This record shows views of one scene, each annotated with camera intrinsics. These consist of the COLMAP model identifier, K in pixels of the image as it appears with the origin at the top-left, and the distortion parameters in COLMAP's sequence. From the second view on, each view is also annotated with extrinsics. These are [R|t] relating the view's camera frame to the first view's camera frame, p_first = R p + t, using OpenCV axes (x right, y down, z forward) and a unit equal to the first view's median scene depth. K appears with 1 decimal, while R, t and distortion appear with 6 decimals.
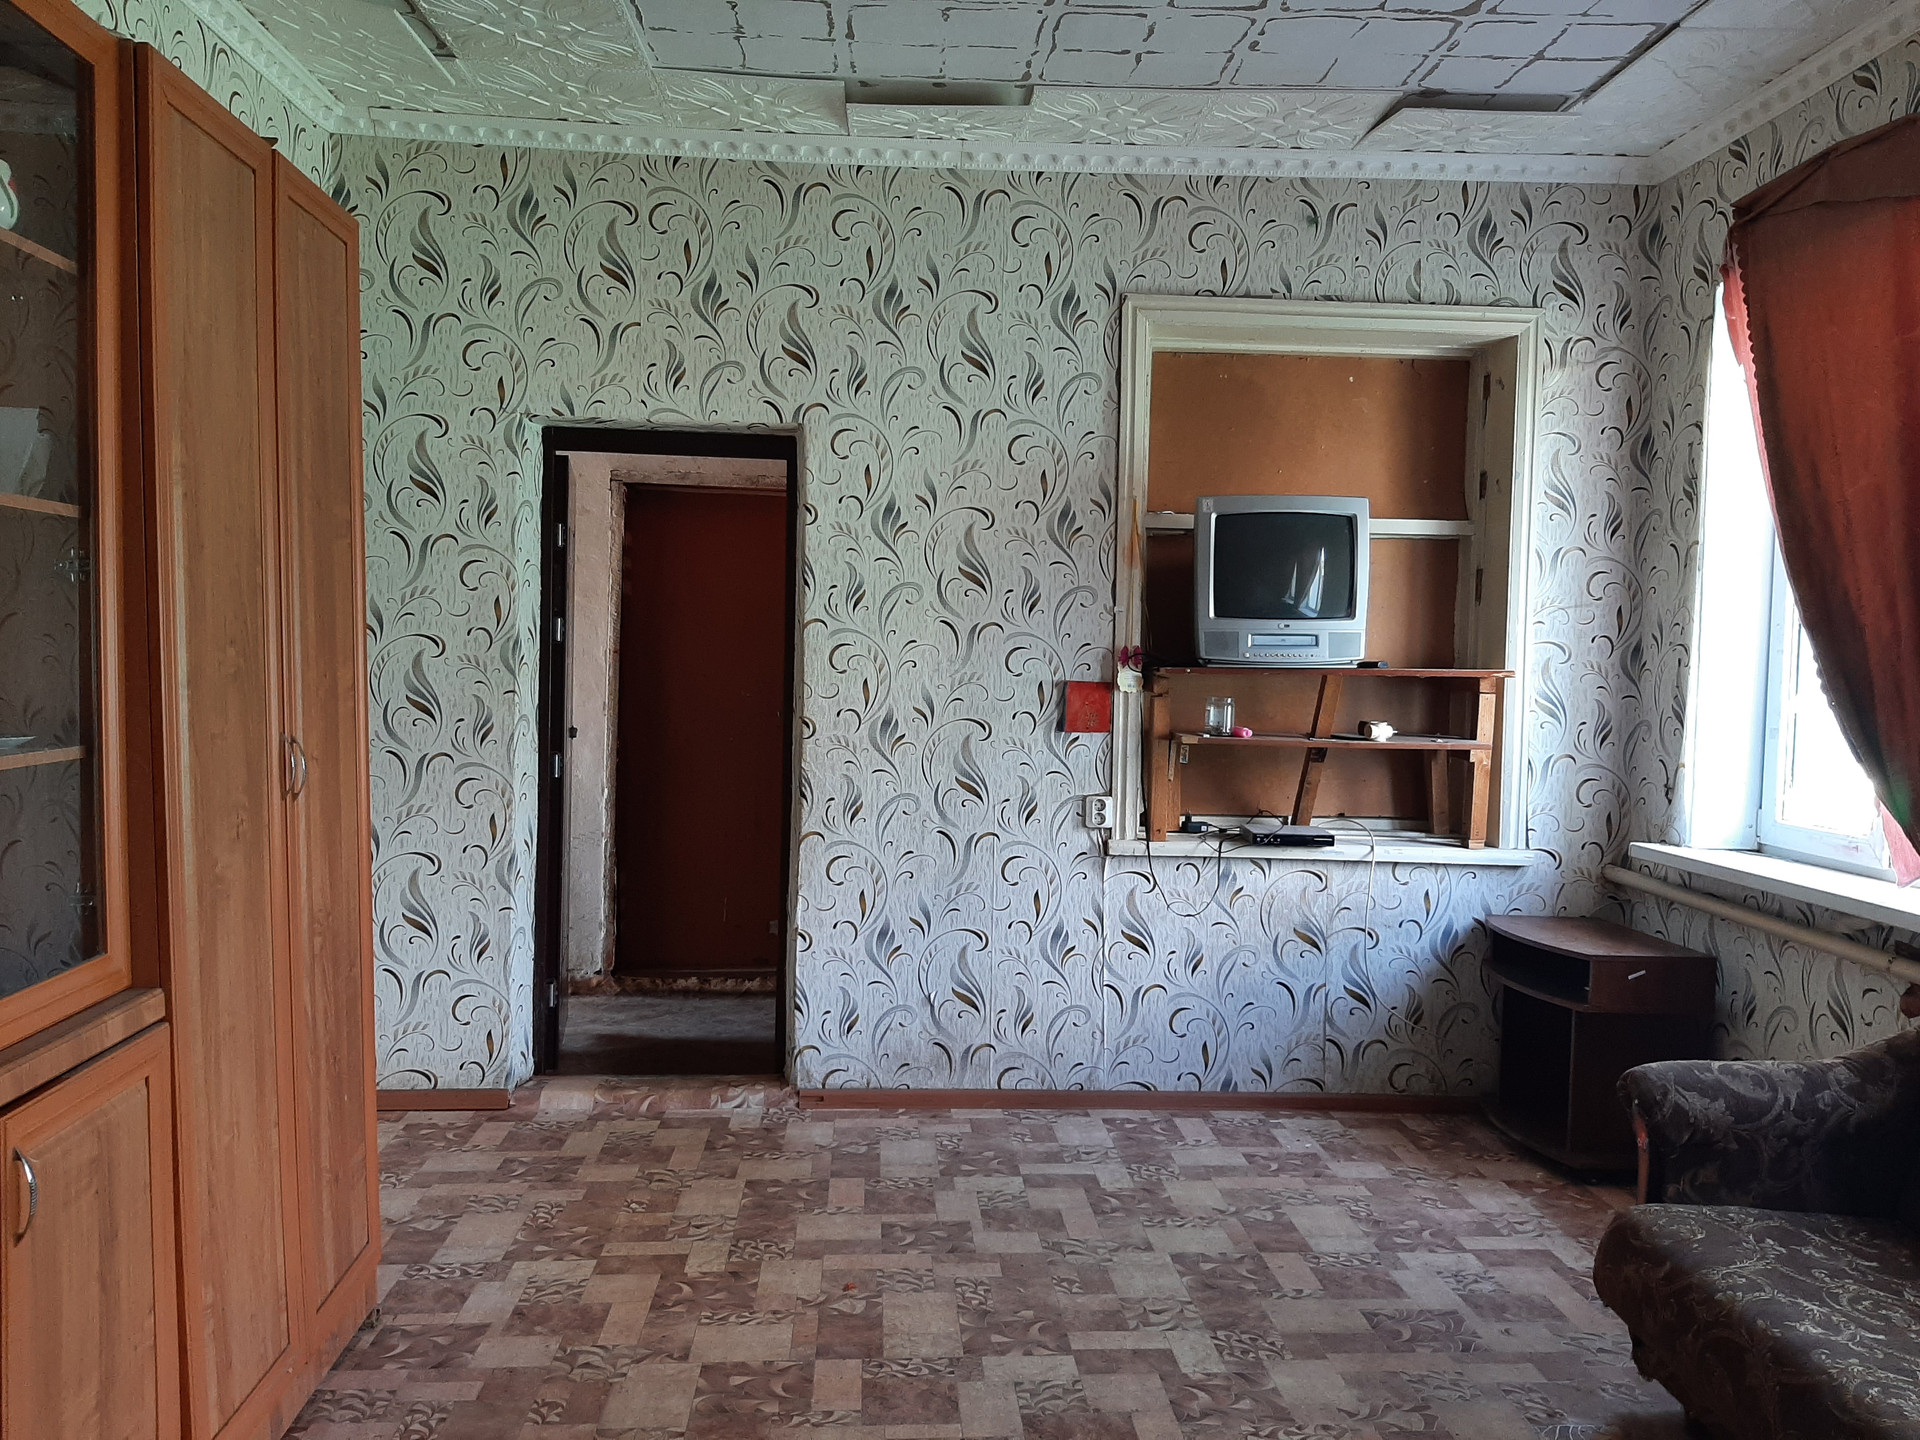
lens RADIAL K [[1487.3, 0, 990.9], [0, 1487.3, 712.1], [0, 0, 1]] dist [0.074229, -0.140257]
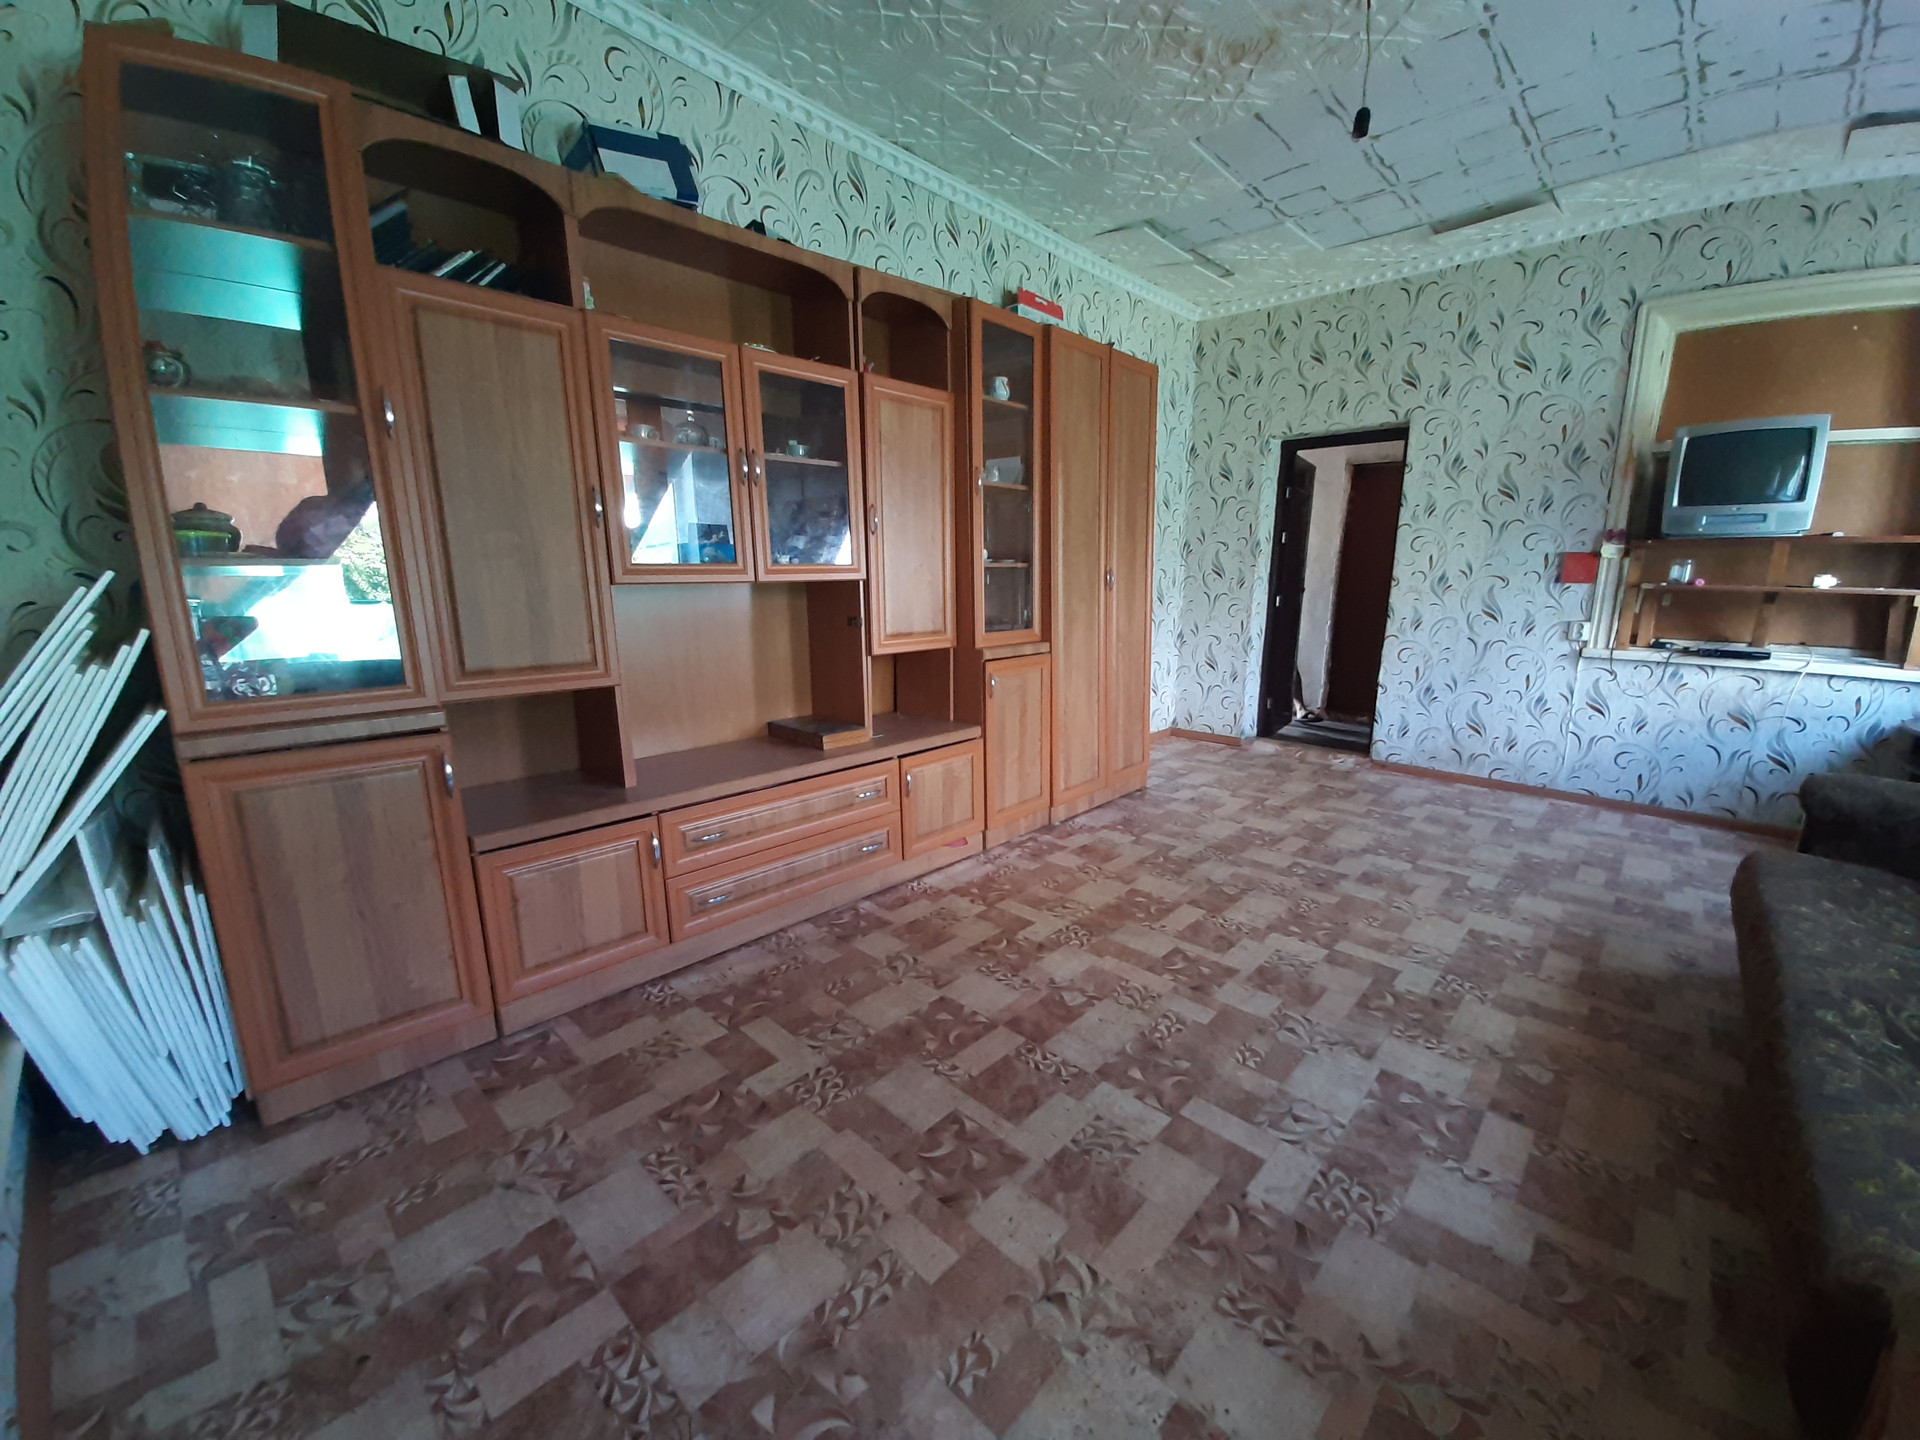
lens RADIAL K [[750.7, 0, 981.9], [0, 750.7, 727.4], [0, 0, 1]] dist [0.013766, -0.013294]
pose [[0.680197, 0.131220, -0.721189, 0.275197], [-0.018860, 0.986654, 0.161733, 0.056374], [0.732787, -0.096408, 0.673594, -0.100473]]
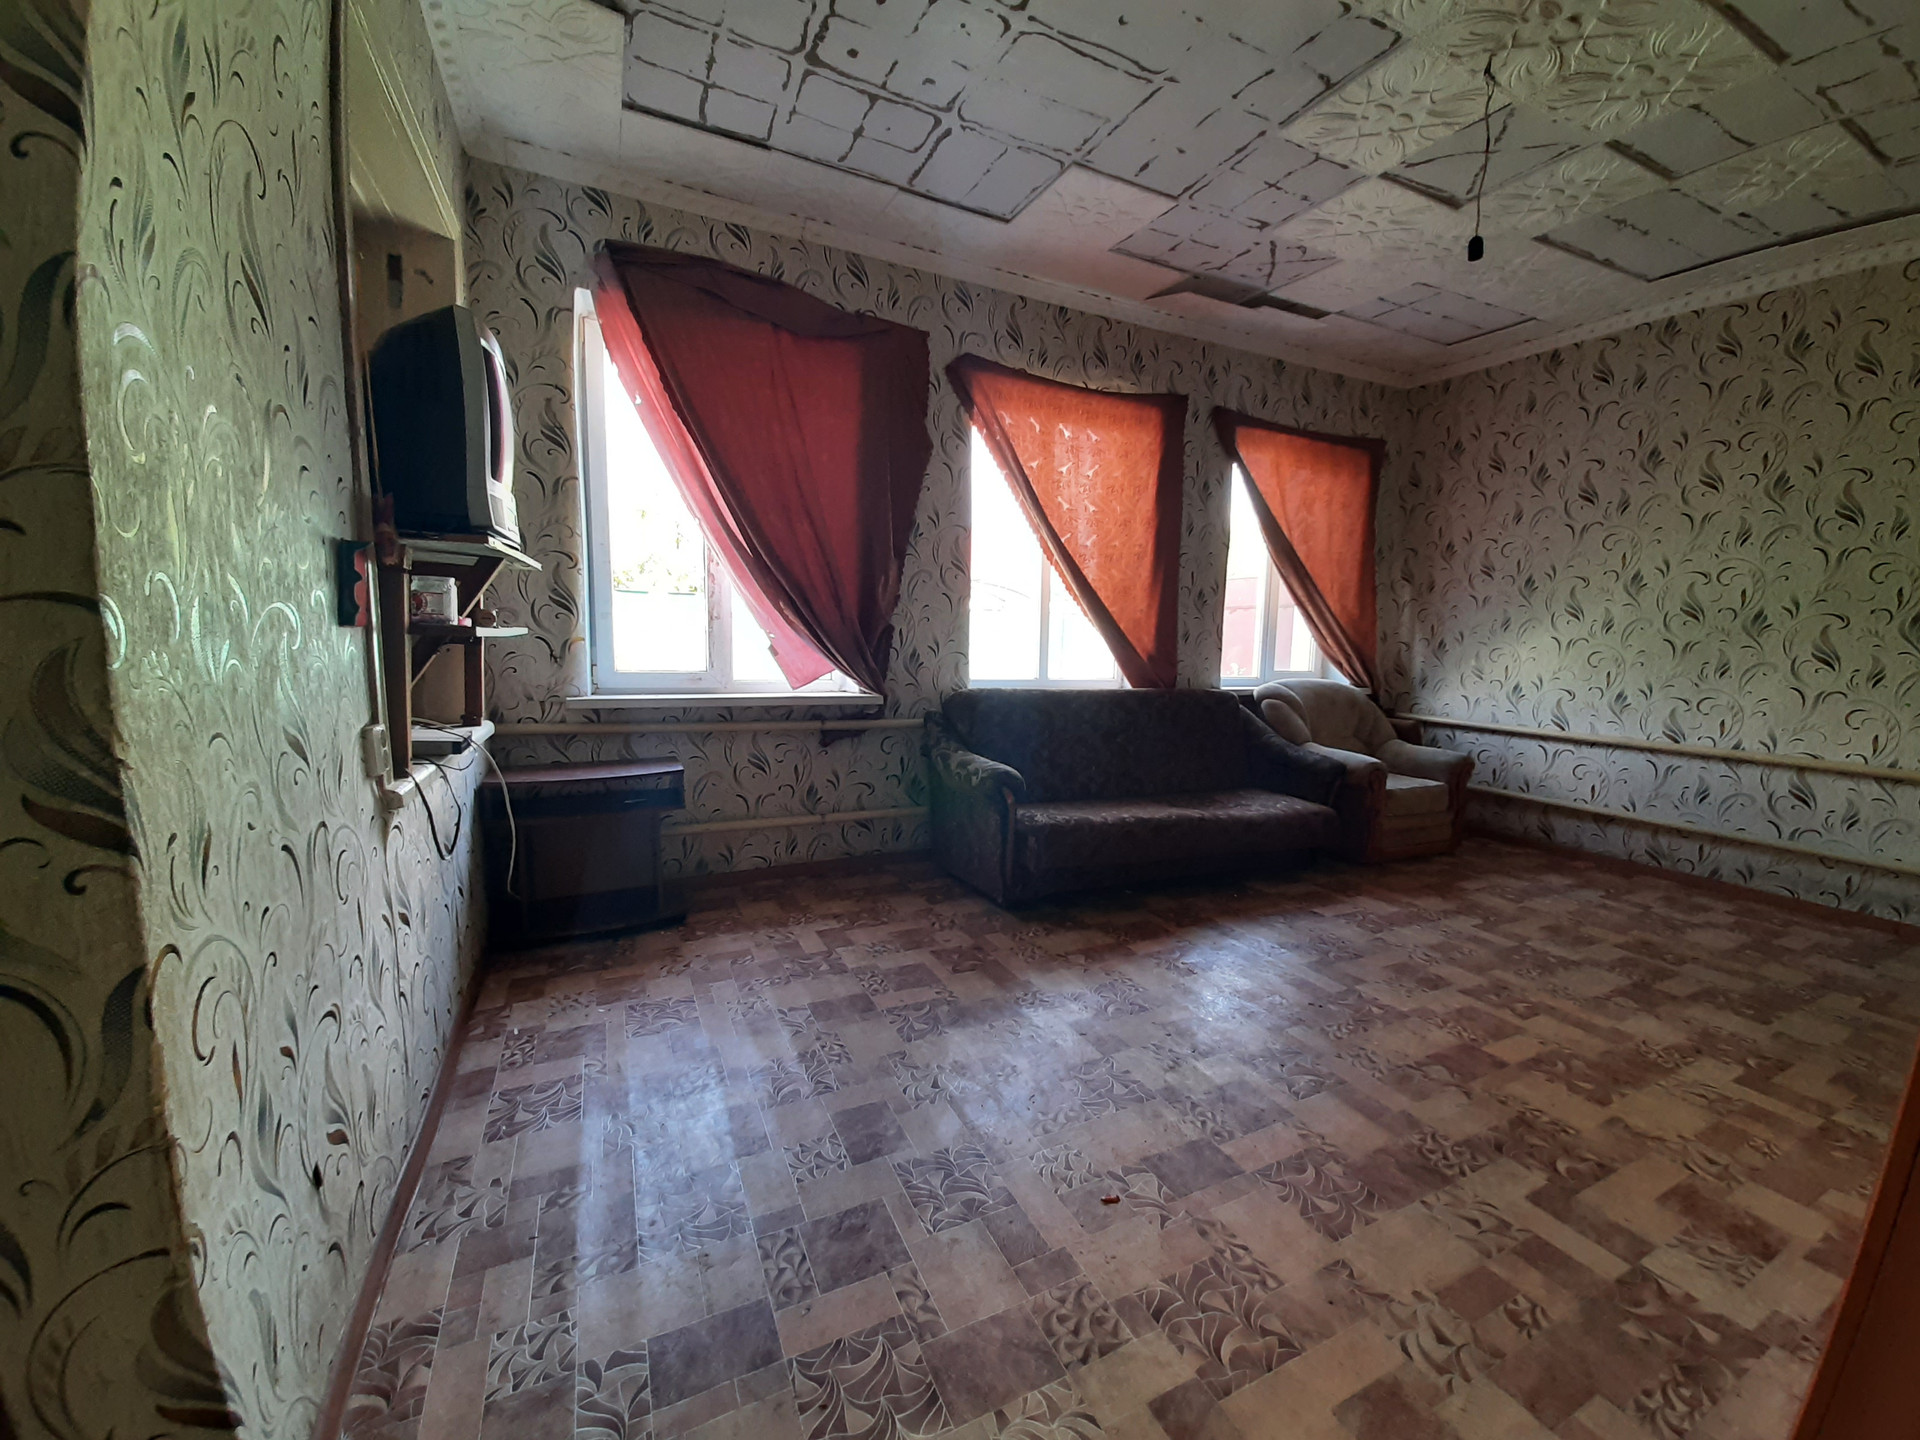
lens RADIAL K [[750.7, 0, 980.4], [0, 750.7, 726.1], [0, 0, 1]] dist [0.013766, -0.013294]
pose [[-0.374442, -0.142688, 0.916206, -0.368051], [-0.001263, 0.988167, 0.153379, 0.007877], [-0.927250, 0.056274, -0.370191, 0.985757]]
